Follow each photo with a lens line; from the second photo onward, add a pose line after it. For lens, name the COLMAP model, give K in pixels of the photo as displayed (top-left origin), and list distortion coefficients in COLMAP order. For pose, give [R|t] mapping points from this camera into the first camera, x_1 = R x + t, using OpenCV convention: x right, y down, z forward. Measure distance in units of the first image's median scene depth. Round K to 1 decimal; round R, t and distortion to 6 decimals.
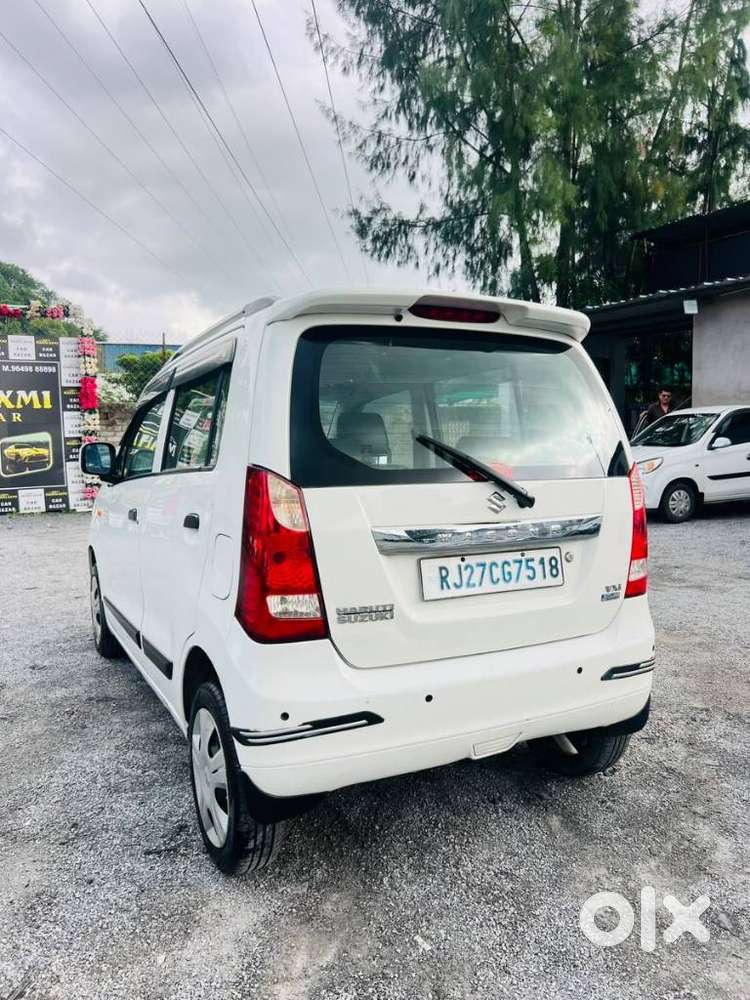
lens RADIAL K [[759.3, 0, 376.5], [0, 759.3, 486.8], [0, 0, 1]] dist [0.034406, -0.030155]
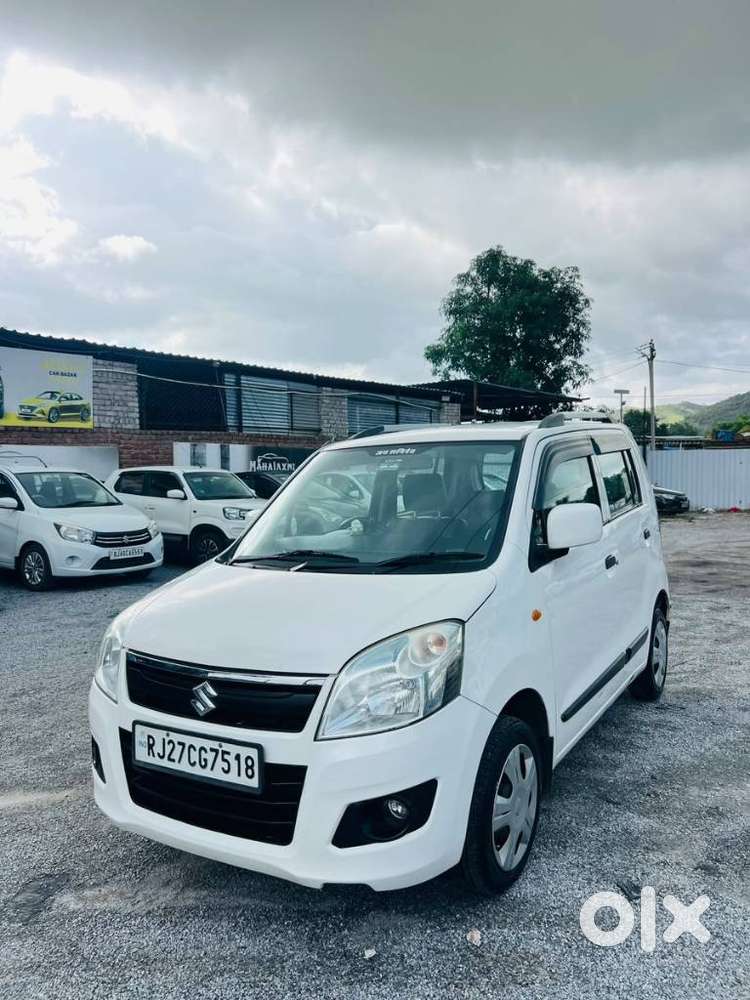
lens RADIAL K [[752.6, 0, 367.5], [0, 752.6, 501.0], [0, 0, 1]] dist [0.029857, -0.031803]
pose [[-0.514919, -0.005863, 0.857219, -1.461106], [0.083663, 0.994859, 0.057060, -0.193736], [-0.853146, 0.101099, -0.511781, 2.516523]]
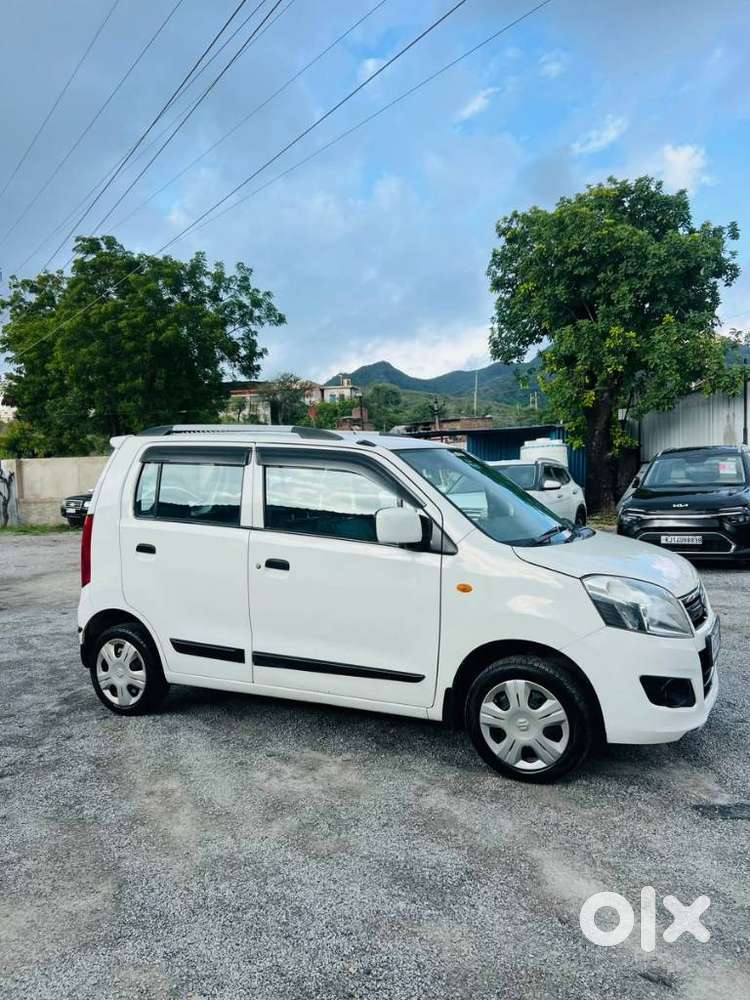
lens RADIAL K [[755.0, 0, 375.2], [0, 755.0, 492.8], [0, 0, 1]] dist [0.032912, -0.043399]
pose [[-0.829876, 0.045107, -0.556122, 0.829111], [-0.001405, 0.996555, 0.082928, -0.256790], [0.557947, 0.069601, -0.826953, 3.098327]]
